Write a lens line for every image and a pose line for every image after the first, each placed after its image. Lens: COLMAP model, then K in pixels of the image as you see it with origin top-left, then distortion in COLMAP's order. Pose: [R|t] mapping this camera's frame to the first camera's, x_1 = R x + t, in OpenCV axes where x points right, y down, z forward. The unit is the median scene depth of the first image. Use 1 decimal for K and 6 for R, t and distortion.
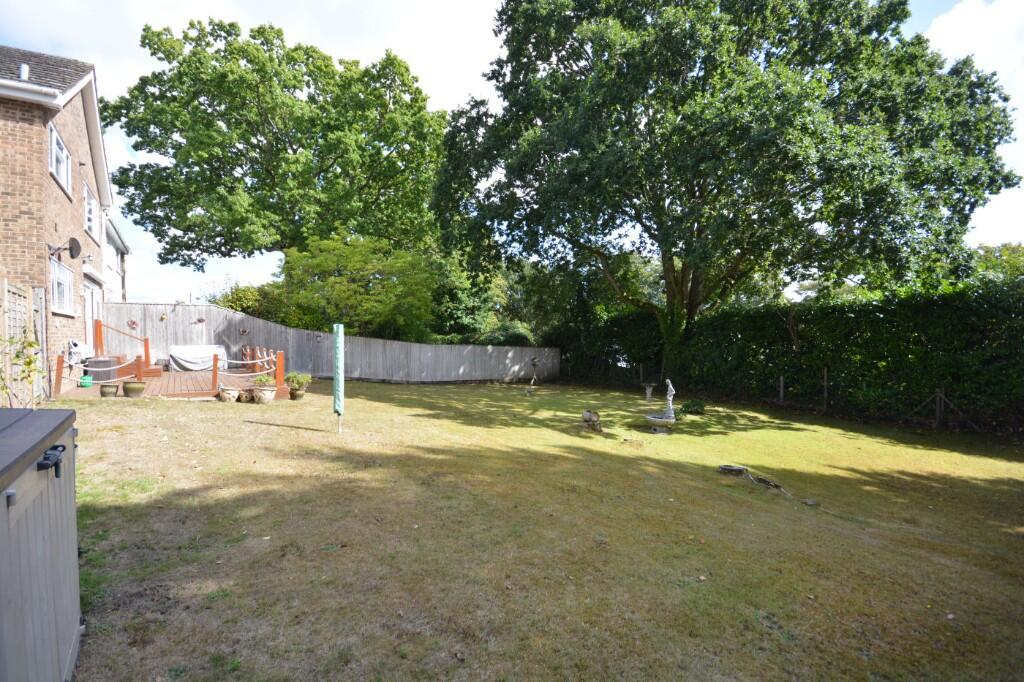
lens RADIAL K [[450.6, 0, 512.0], [0, 450.6, 341.0], [0, 0, 1]] dist [-0.012921, -0.000068]
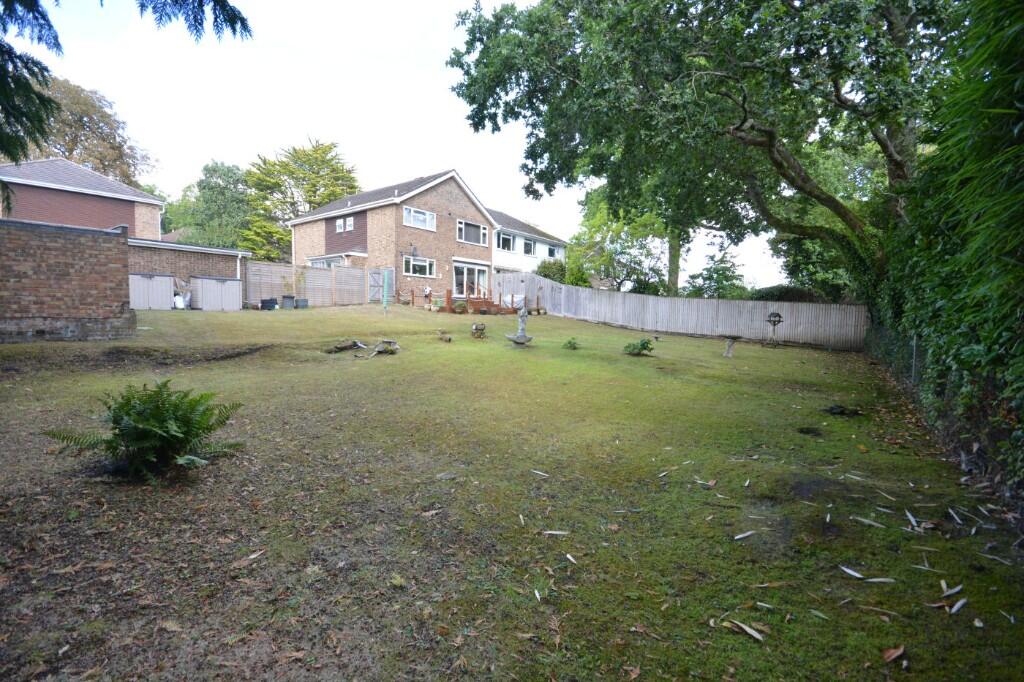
lens RADIAL K [[450.6, 0, 512.0], [0, 450.6, 341.0], [0, 0, 1]] dist [-0.012921, -0.000068]
pose [[0.262607, 0.078369, -0.961715, 0.926060], [-0.037728, 0.996768, 0.070923, 0.059263], [0.964165, 0.017658, 0.264714, 0.442590]]
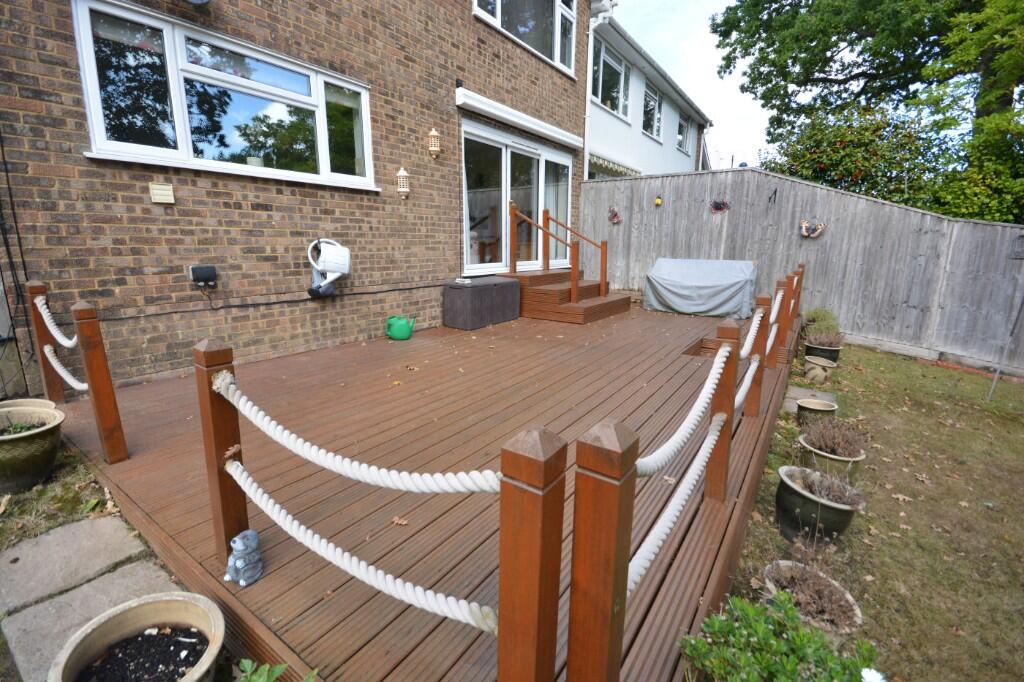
lens RADIAL K [[450.6, 0, 512.0], [0, 450.6, 341.0], [0, 0, 1]] dist [-0.012921, -0.000068]
pose [[0.310756, 0.210687, -0.926845, -0.269043], [-0.023264, 0.976518, 0.214178, -0.003064], [0.950205, -0.044995, 0.308361, 0.578851]]
